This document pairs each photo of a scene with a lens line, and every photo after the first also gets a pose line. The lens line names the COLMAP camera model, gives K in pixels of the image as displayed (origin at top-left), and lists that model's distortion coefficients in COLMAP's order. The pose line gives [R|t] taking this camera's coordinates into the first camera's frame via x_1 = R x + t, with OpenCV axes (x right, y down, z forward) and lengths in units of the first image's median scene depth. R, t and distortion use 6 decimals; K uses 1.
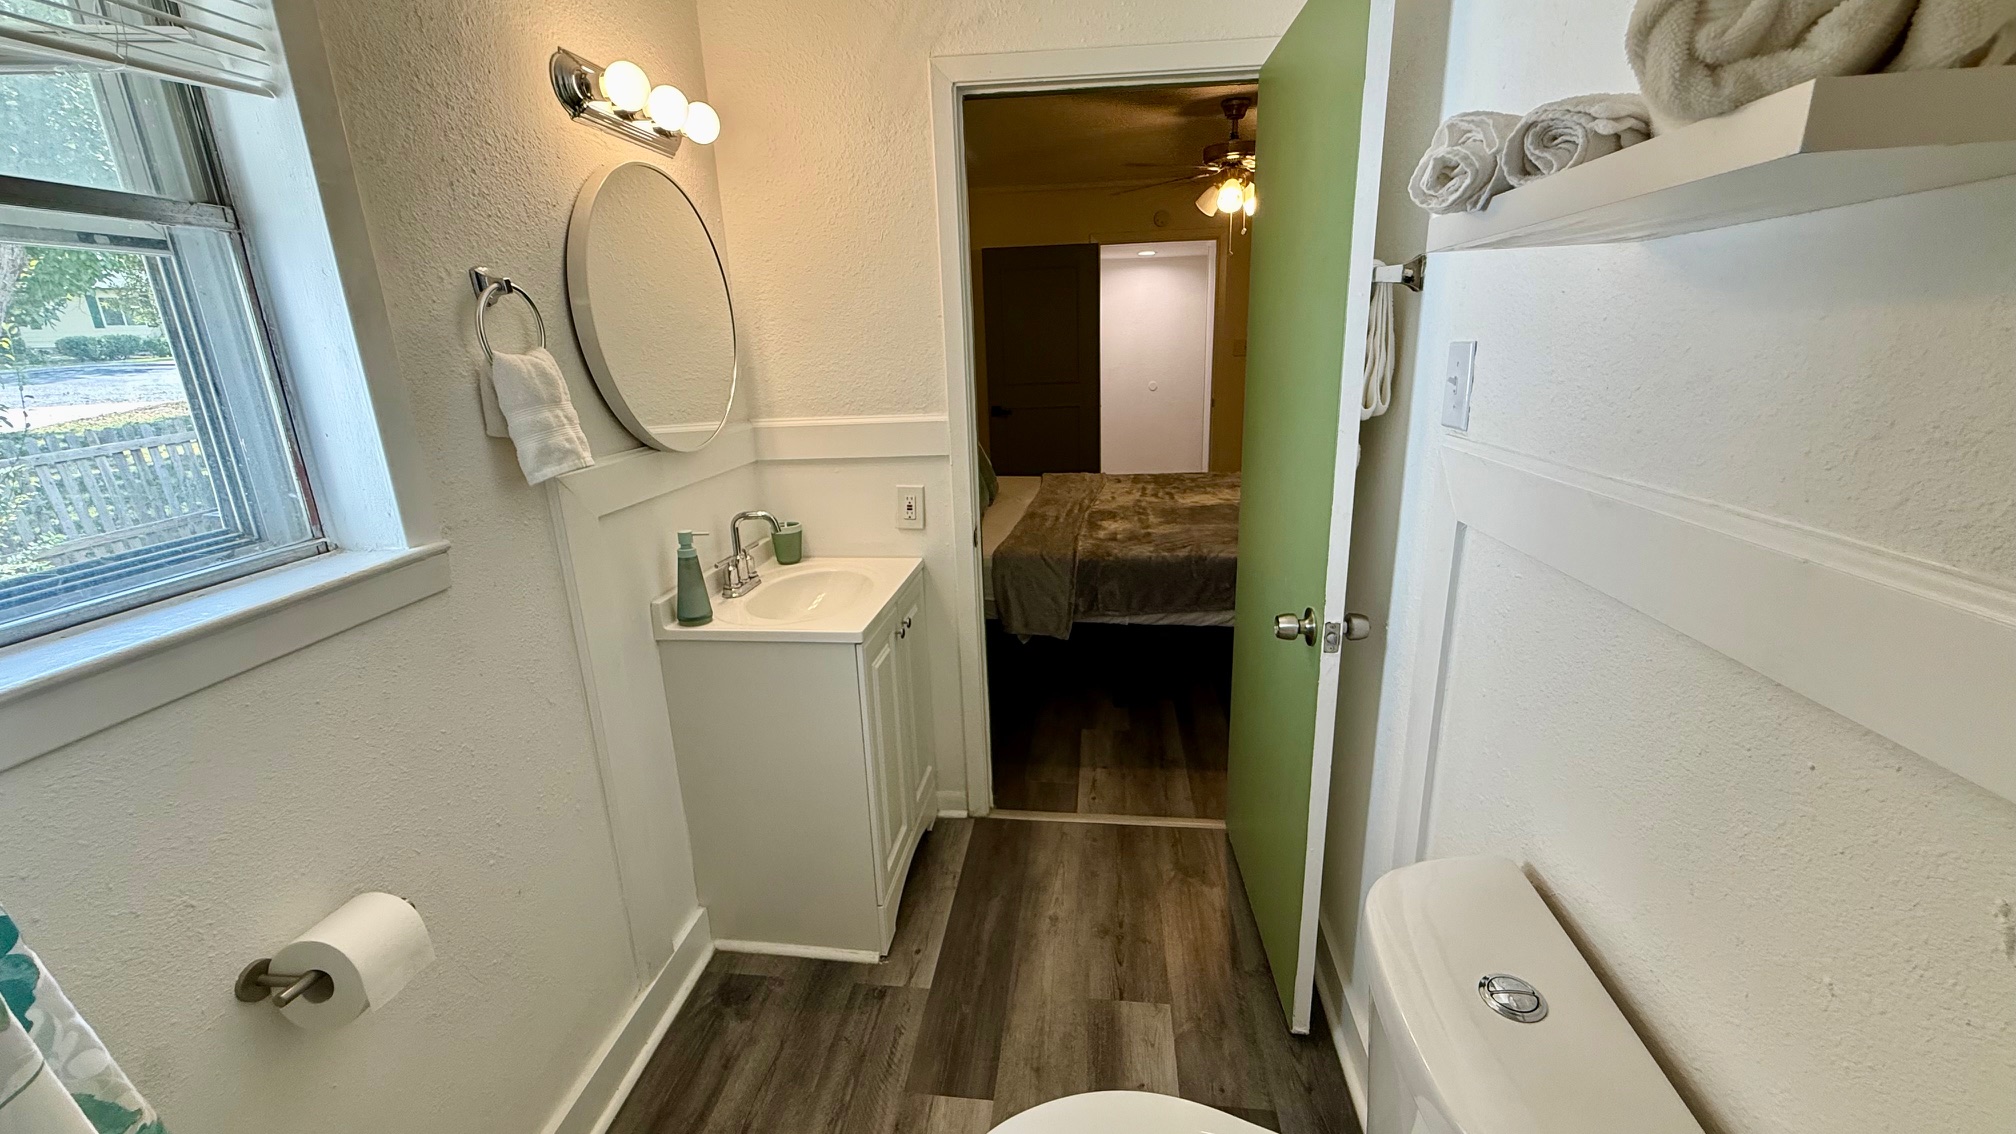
lens RADIAL K [[799.9, 0, 1003.6], [0, 799.9, 565.9], [0, 0, 1]] dist [-0.001927, -0.000158]
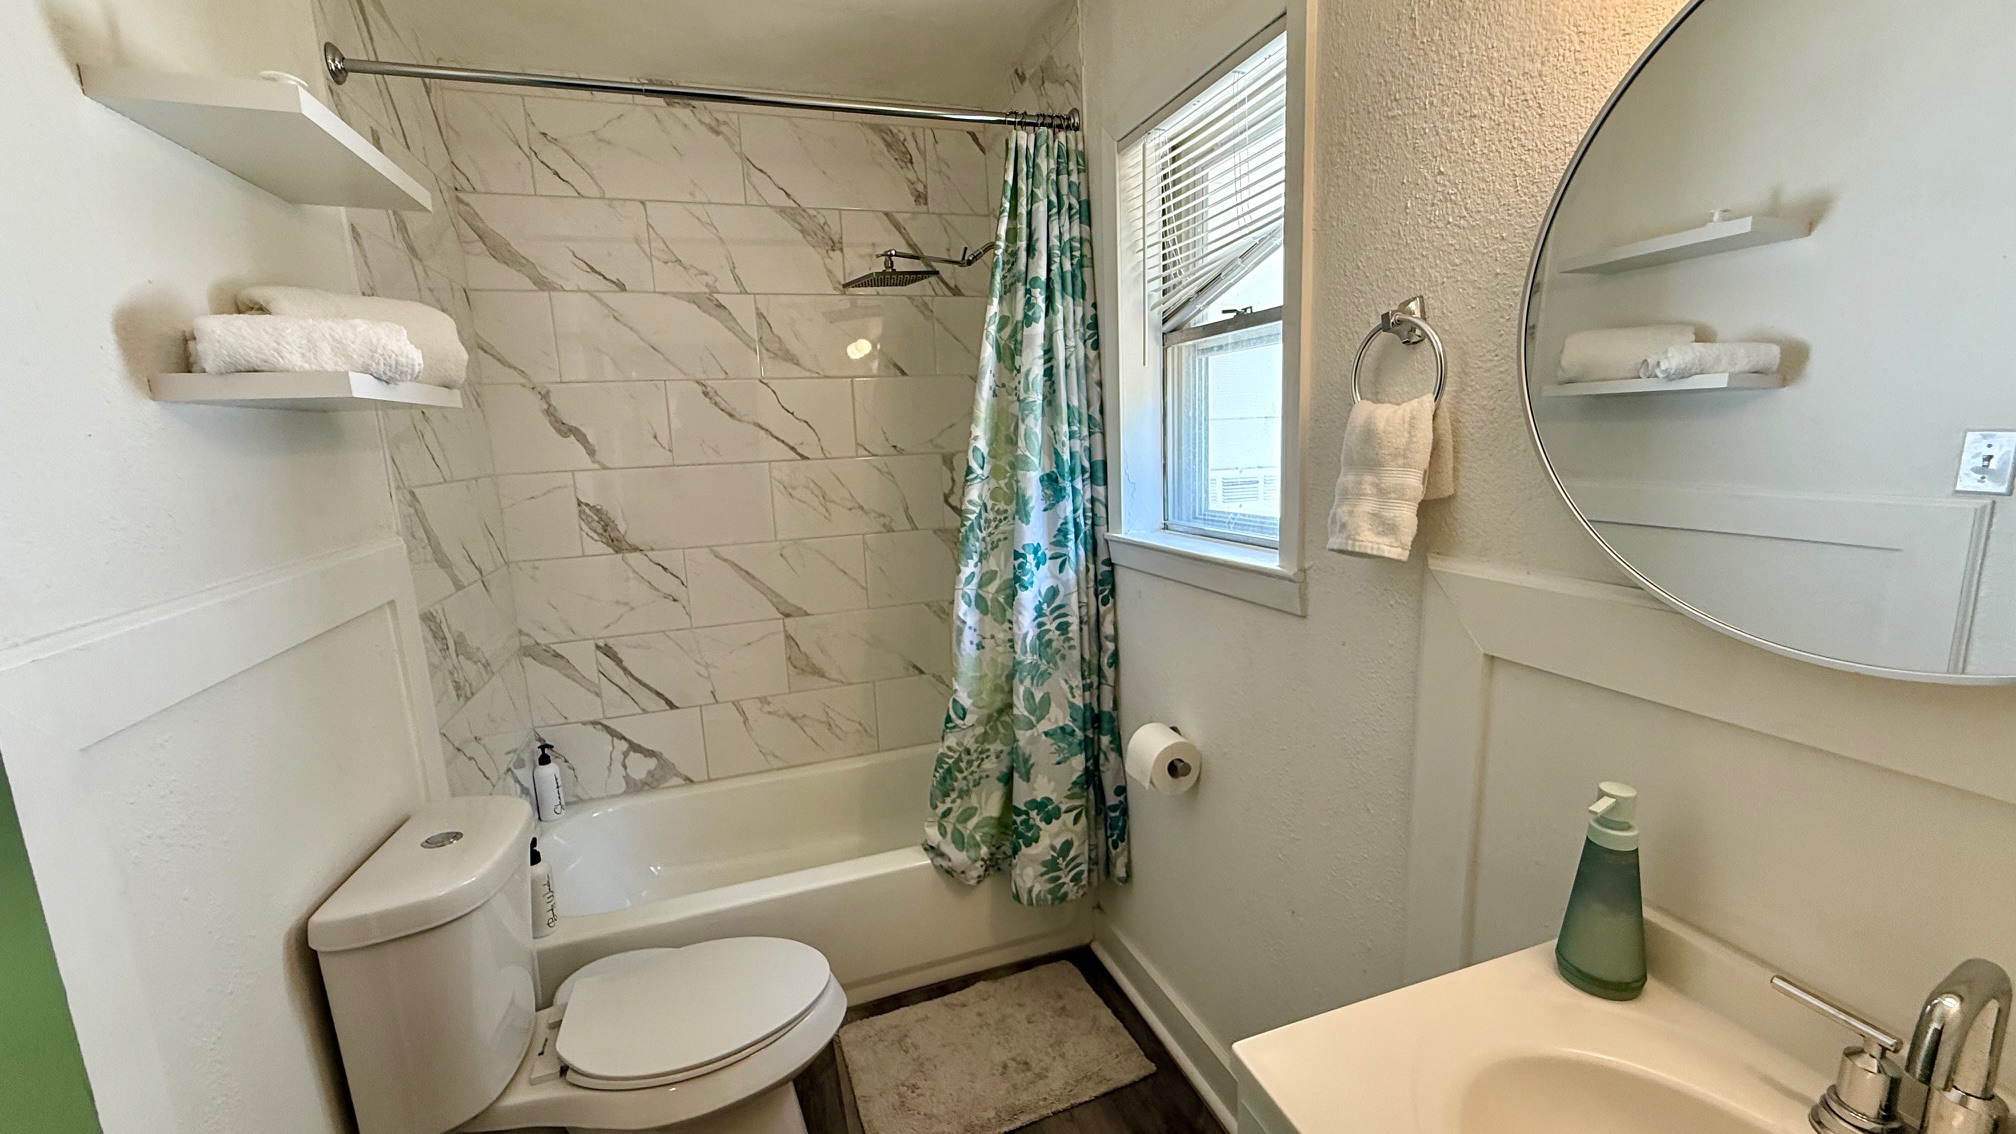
lens RADIAL K [[799.9, 0, 1003.6], [0, 799.9, 565.9], [0, 0, 1]] dist [-0.001927, -0.000158]
pose [[-0.900801, 0.145830, -0.409013, 0.084463], [-0.045338, 0.905187, 0.422587, -0.370056], [0.431859, 0.399211, -0.808782, 1.302516]]
